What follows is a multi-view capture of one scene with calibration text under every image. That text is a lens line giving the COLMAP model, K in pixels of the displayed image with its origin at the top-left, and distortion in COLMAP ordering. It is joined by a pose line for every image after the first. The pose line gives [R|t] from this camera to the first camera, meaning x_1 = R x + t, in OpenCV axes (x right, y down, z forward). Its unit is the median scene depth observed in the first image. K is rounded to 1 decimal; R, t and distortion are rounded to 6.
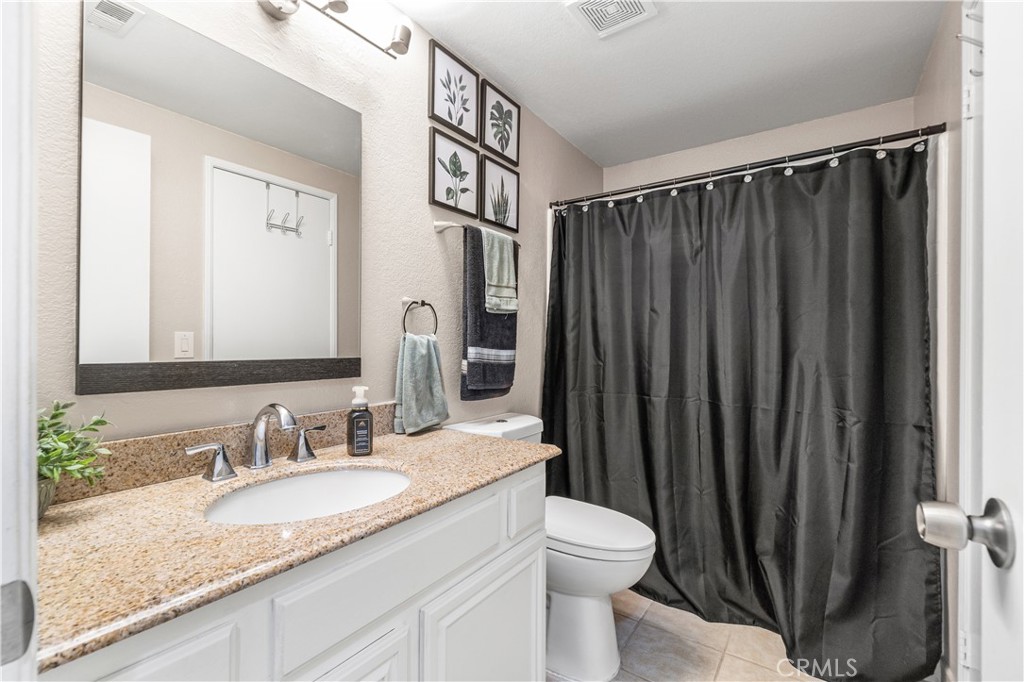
lens RADIAL K [[449.2, 0, 489.1], [0, 449.2, 336.6], [0, 0, 1]] dist [-0.004262, 0.000557]
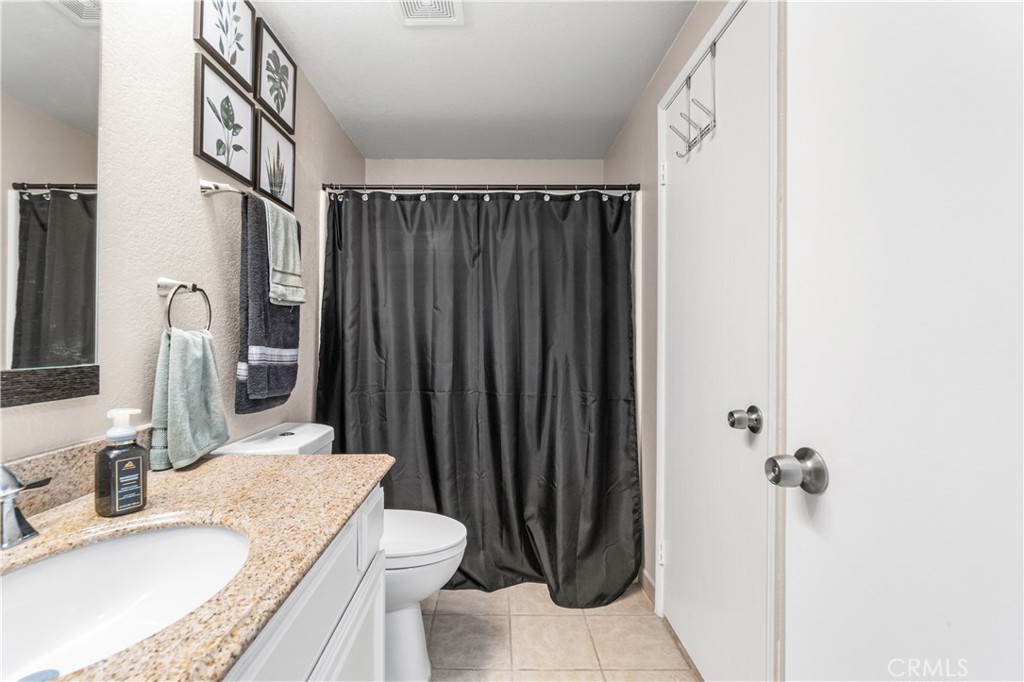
lens RADIAL K [[448.8, 0, 509.9], [0, 448.8, 331.7], [0, 0, 1]] dist [-0.010301, -0.000162]
pose [[0.810410, 0.007109, 0.585820, -0.124869], [-0.006607, 0.999974, -0.002995, -0.003017], [-0.585826, -0.001443, 0.810436, 0.081924]]
